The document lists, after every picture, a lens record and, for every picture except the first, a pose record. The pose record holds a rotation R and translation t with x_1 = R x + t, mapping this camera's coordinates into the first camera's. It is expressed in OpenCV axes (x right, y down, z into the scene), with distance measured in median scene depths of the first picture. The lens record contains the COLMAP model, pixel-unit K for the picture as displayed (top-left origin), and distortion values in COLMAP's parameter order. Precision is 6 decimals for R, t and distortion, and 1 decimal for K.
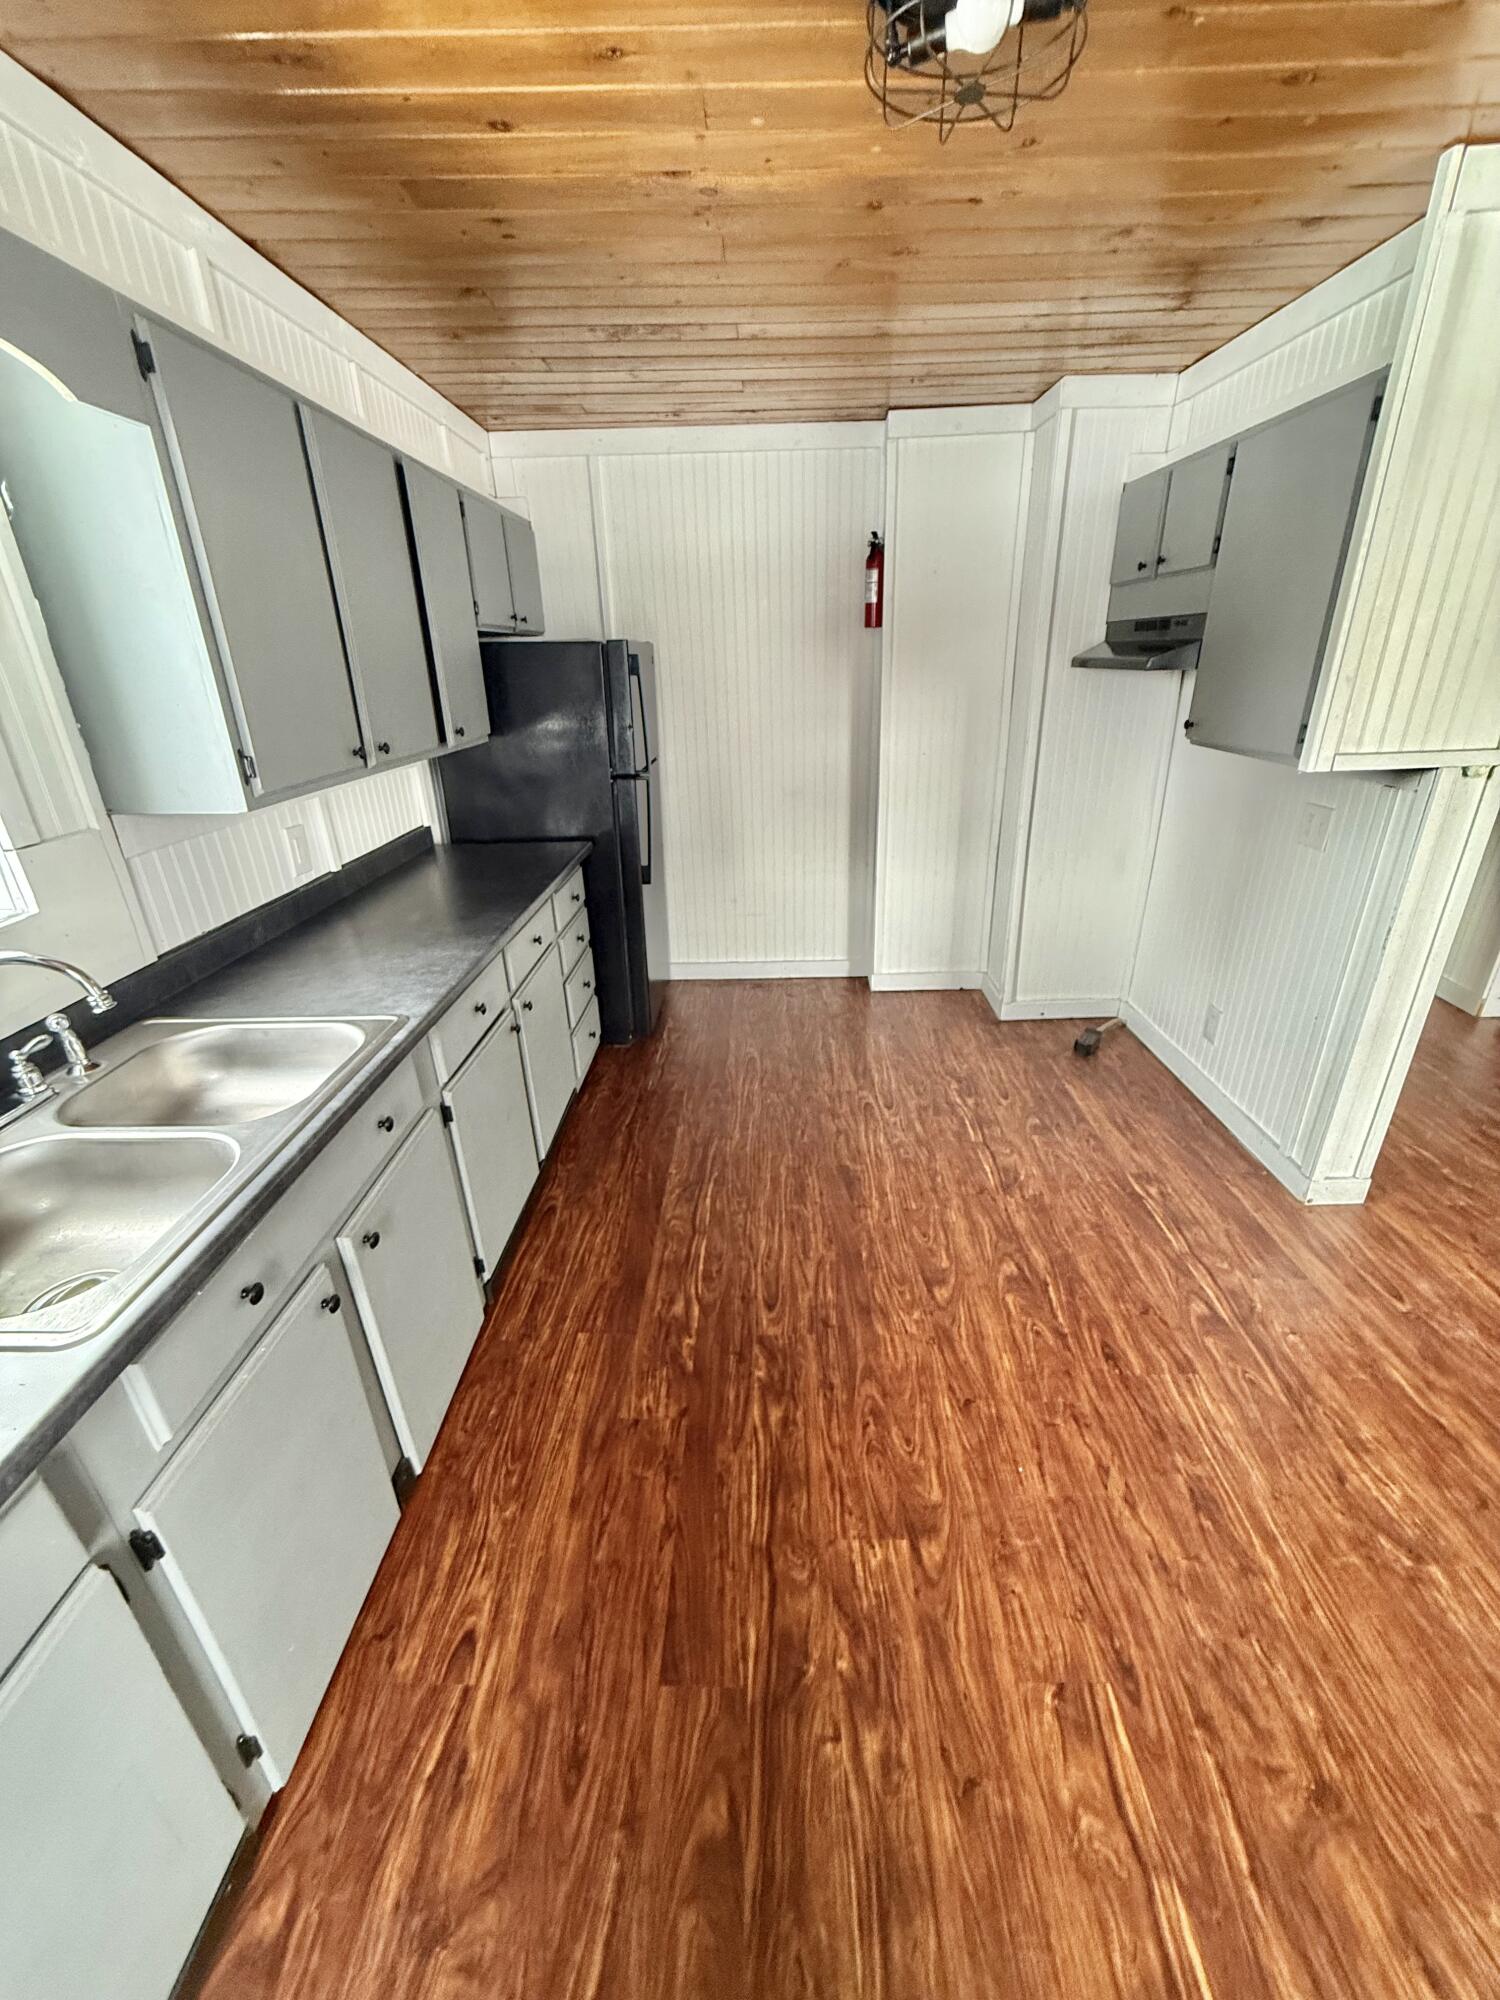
lens RADIAL K [[793.5, 0, 755.4], [0, 793.5, 999.4], [0, 0, 1]] dist [-0.002696, 0.000226]
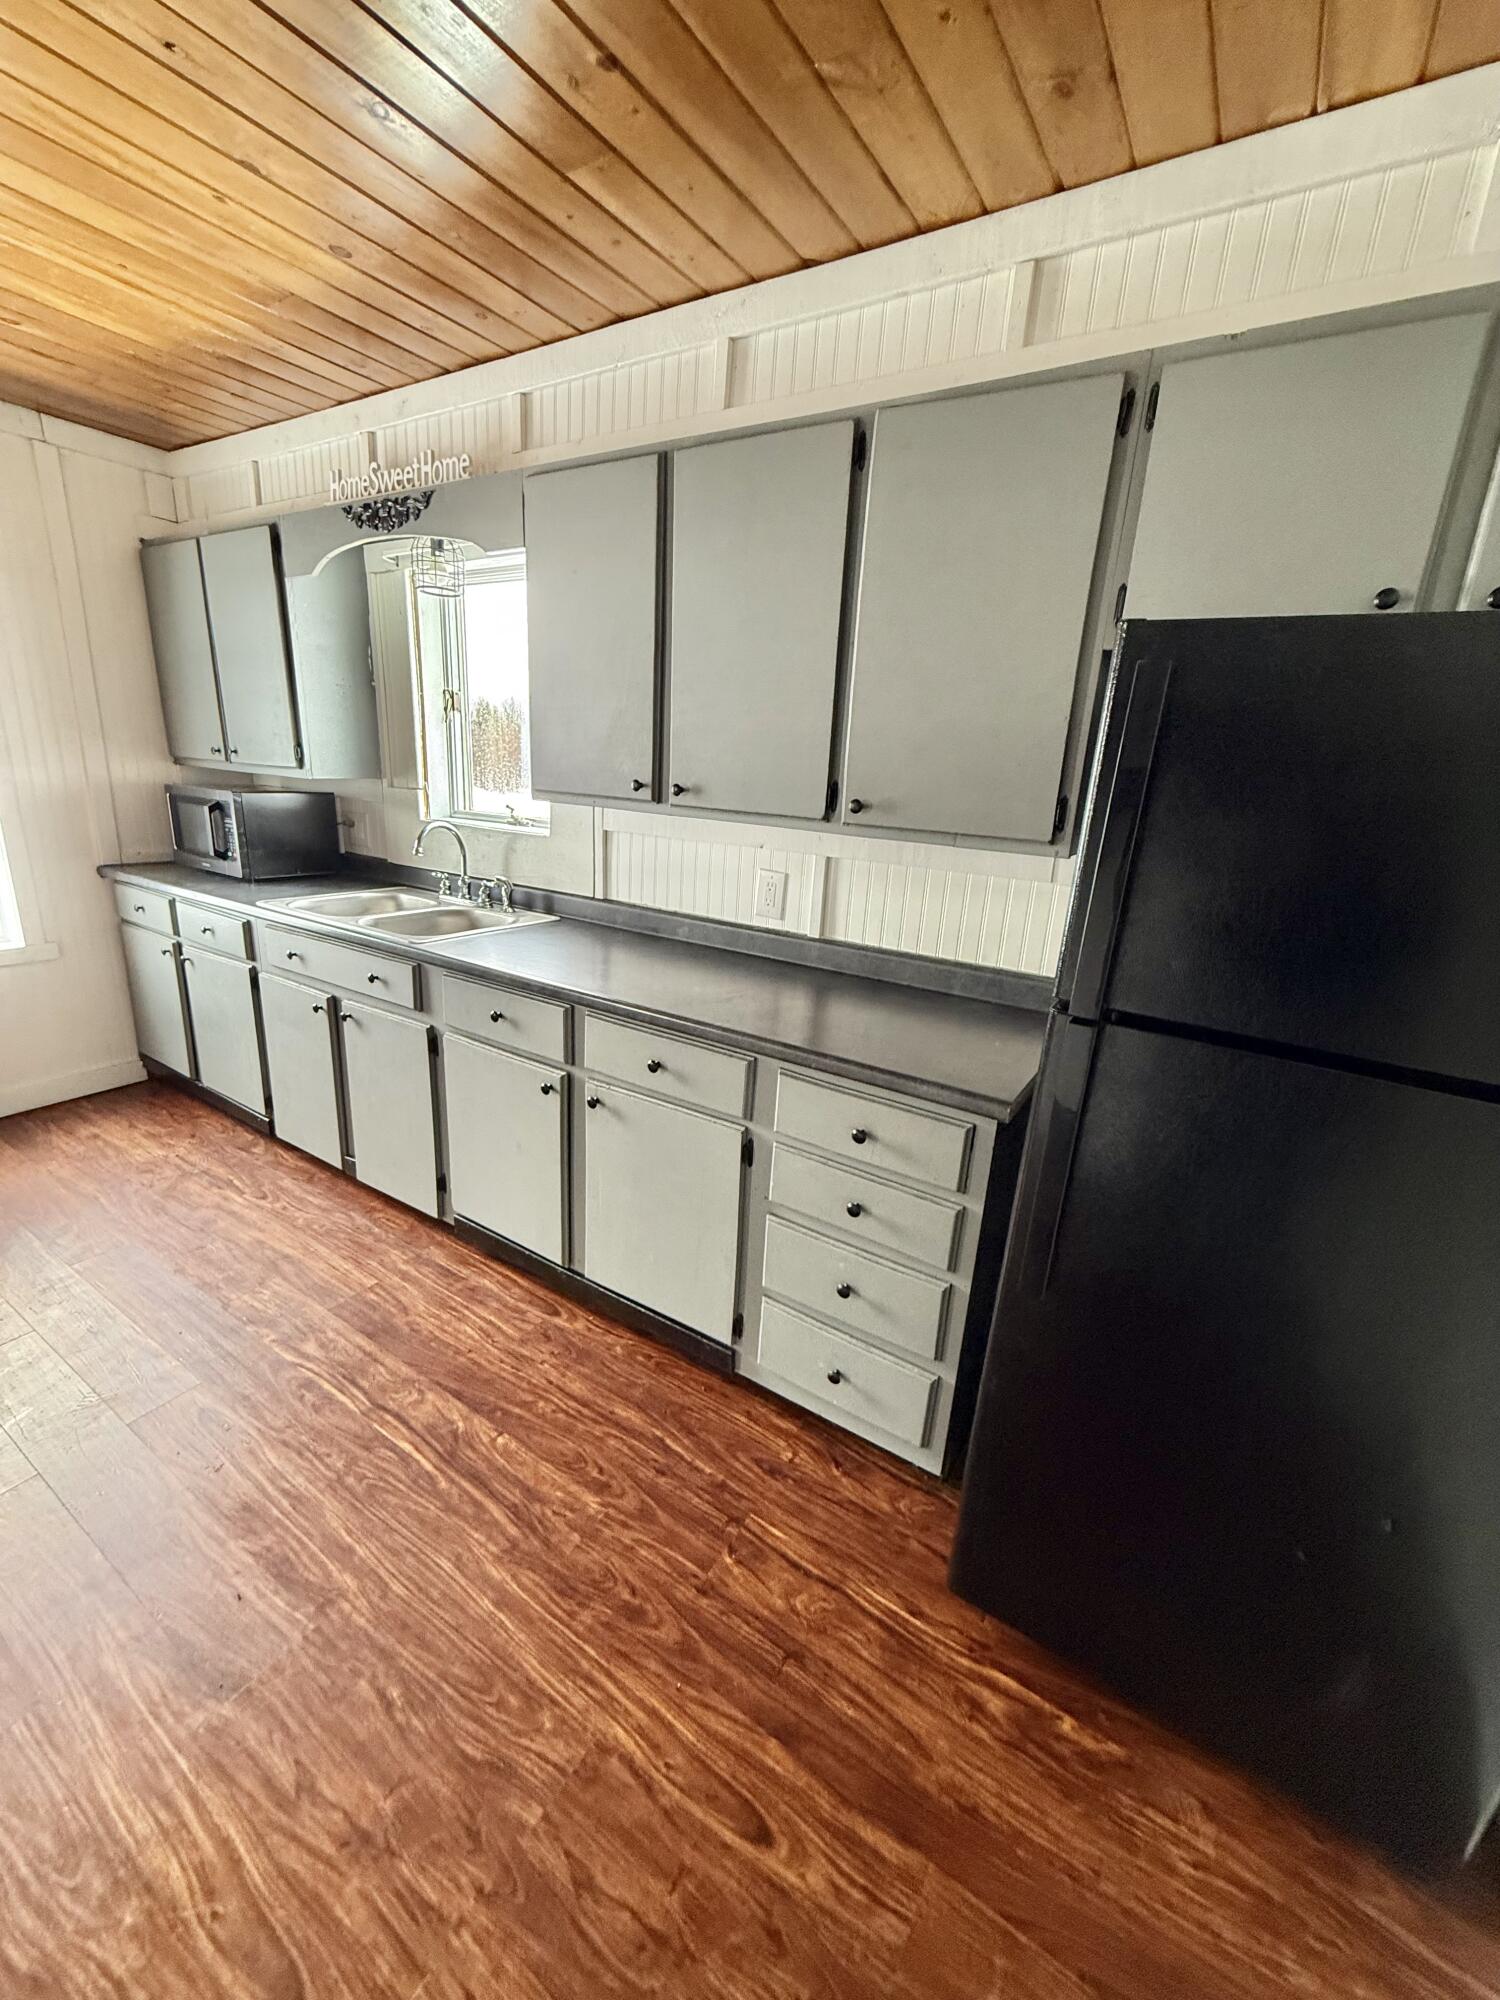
lens RADIAL K [[793.5, 0, 751.1], [0, 793.5, 996.8], [0, 0, 1]] dist [-0.002696, 0.000226]
pose [[-0.520143, 0.237462, -0.820404, 0.371544], [-0.378818, 0.796773, 0.470796, -0.715317], [0.765472, 0.555665, -0.324481, 1.809737]]
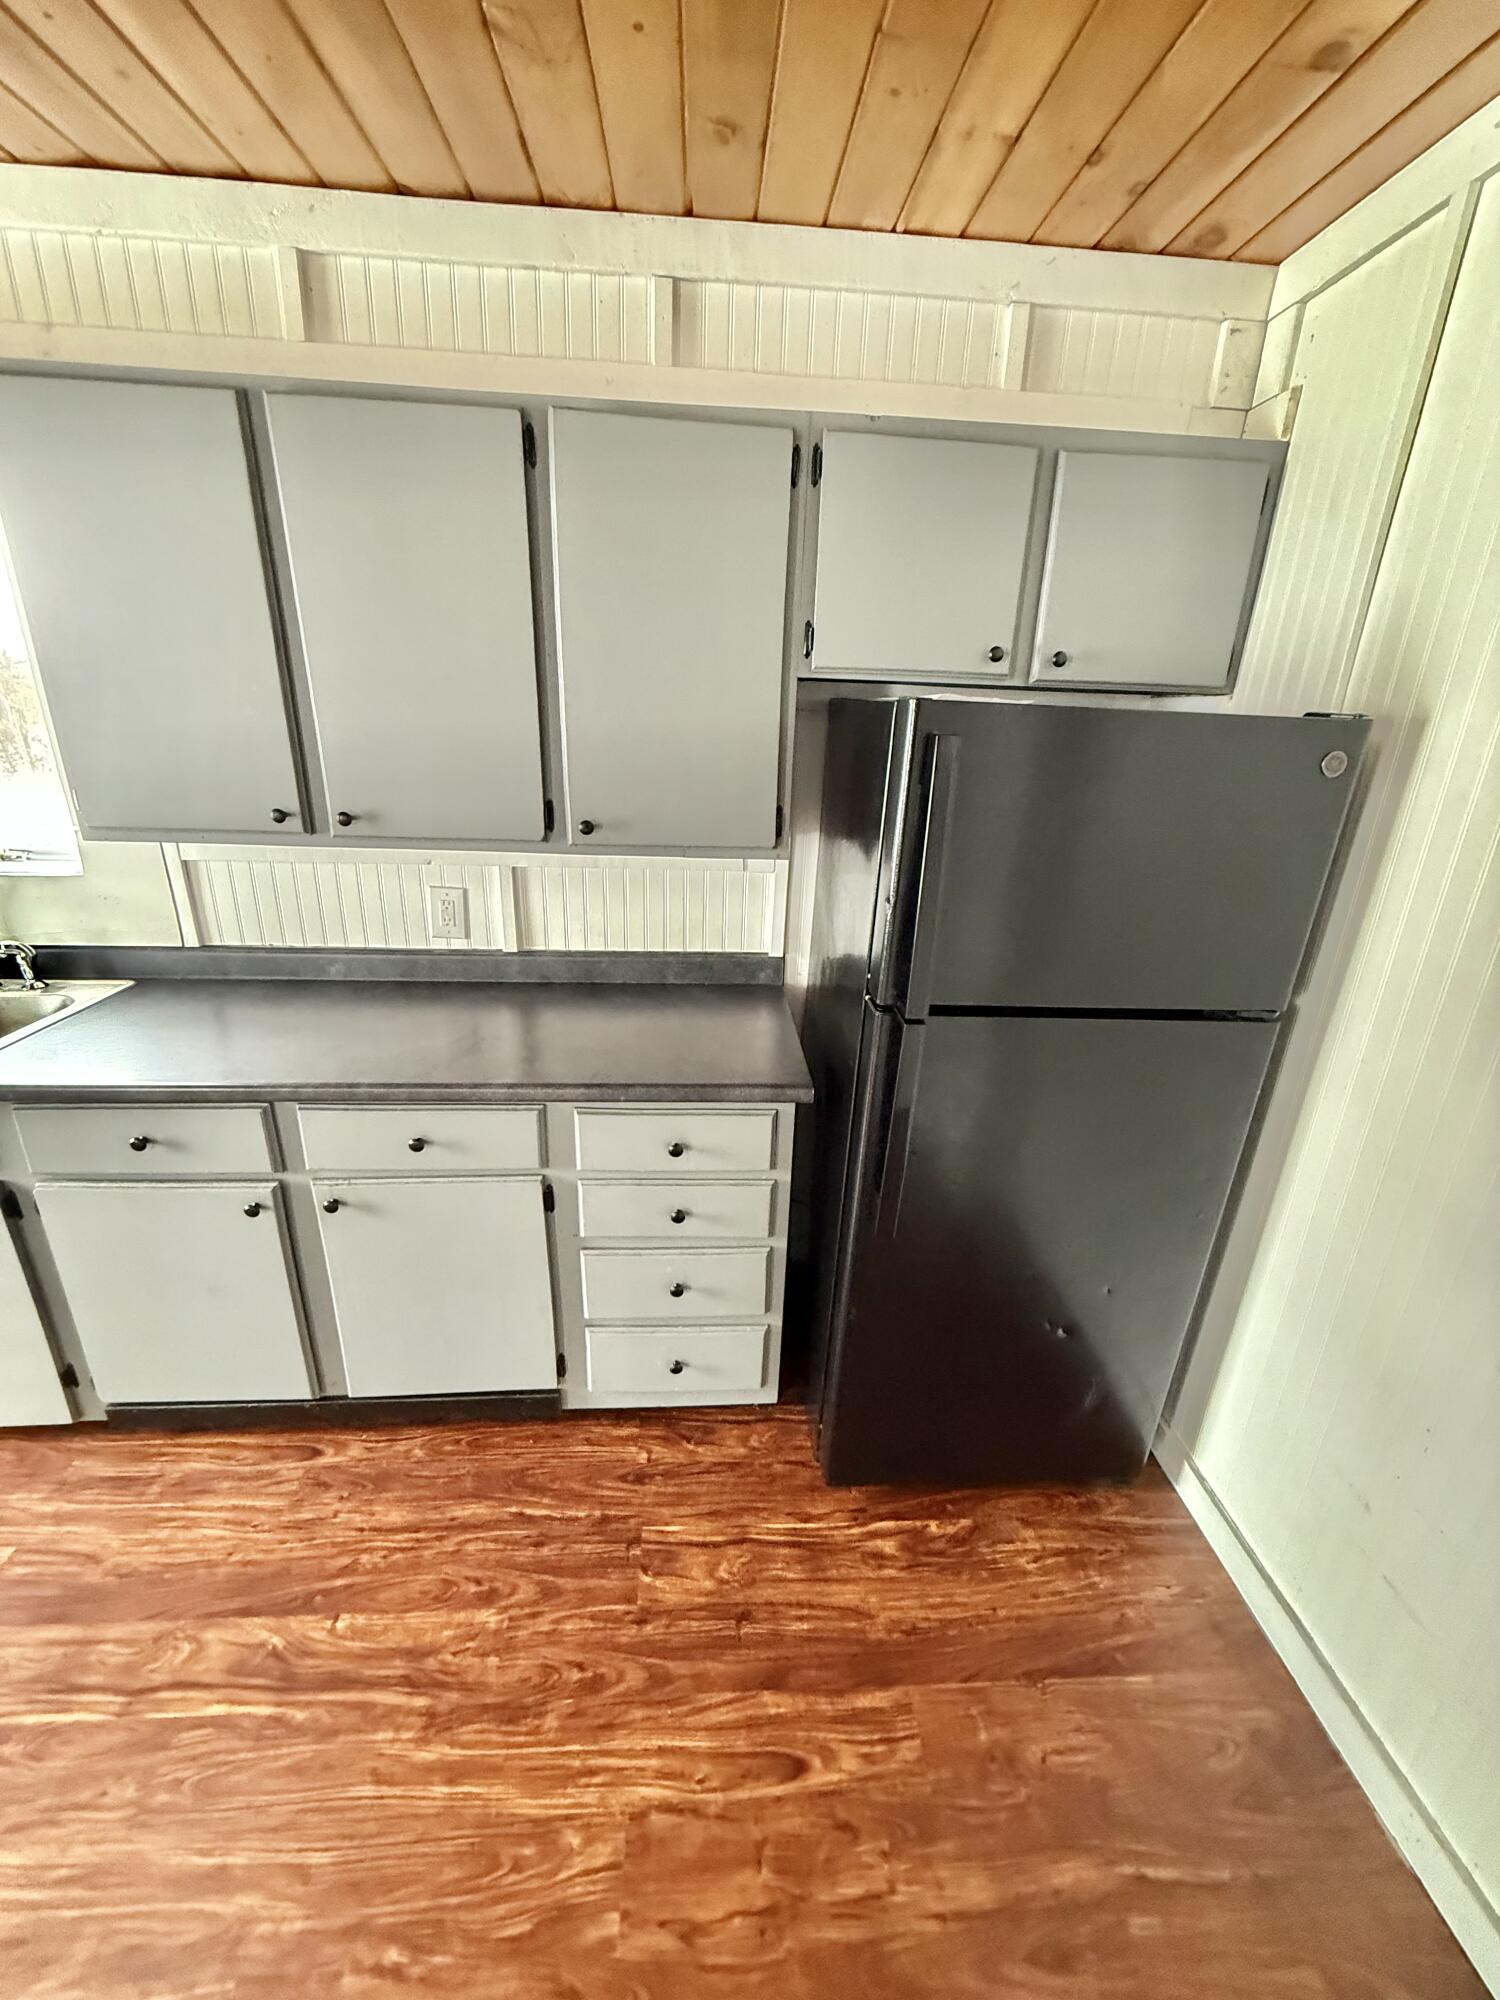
lens RADIAL K [[793.5, 0, 751.0], [0, 793.5, 996.0], [0, 0, 1]] dist [-0.002696, 0.000226]
pose [[0.080020, 0.365473, -0.927376, 0.421638], [-0.430157, 0.851932, 0.298624, -0.688850], [0.899201, 0.375022, 0.225382, 1.501564]]
